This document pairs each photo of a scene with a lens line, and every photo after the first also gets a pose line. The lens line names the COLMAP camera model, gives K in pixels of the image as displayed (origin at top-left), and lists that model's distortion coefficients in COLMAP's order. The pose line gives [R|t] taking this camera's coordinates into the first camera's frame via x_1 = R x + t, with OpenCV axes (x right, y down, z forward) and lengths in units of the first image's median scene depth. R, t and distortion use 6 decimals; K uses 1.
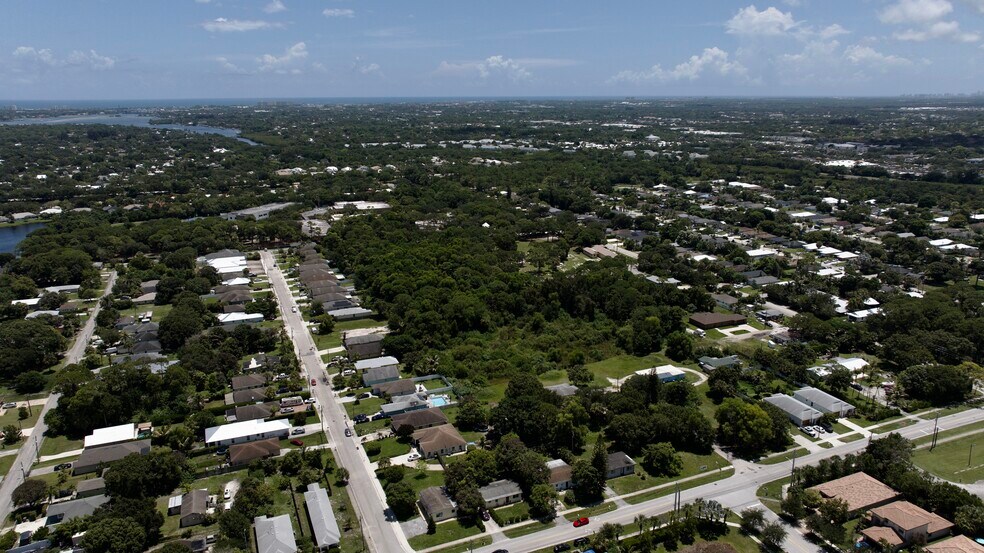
lens RADIAL K [[690.1, 0, 494.8], [0, 690.1, 272.0], [0, 0, 1]] dist [-0.029363, 0.023013]
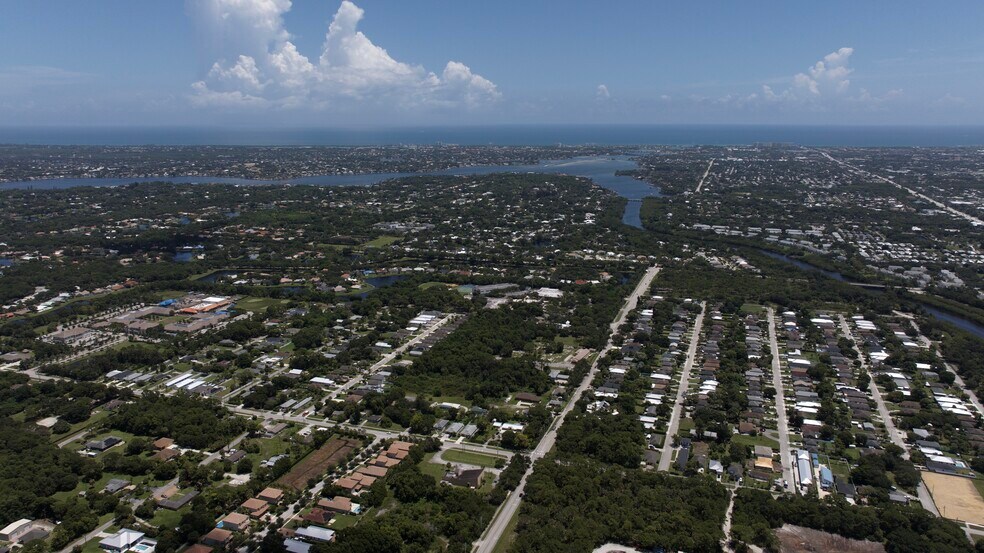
lens RADIAL K [[690.1, 0, 494.8], [0, 690.1, 272.0], [0, 0, 1]] dist [-0.029363, 0.023013]
pose [[0.739090, 0.150576, -0.656561, 1.698387], [-0.171298, 0.984667, 0.032993, -0.385236], [0.651462, 0.088082, 0.753551, -0.708044]]
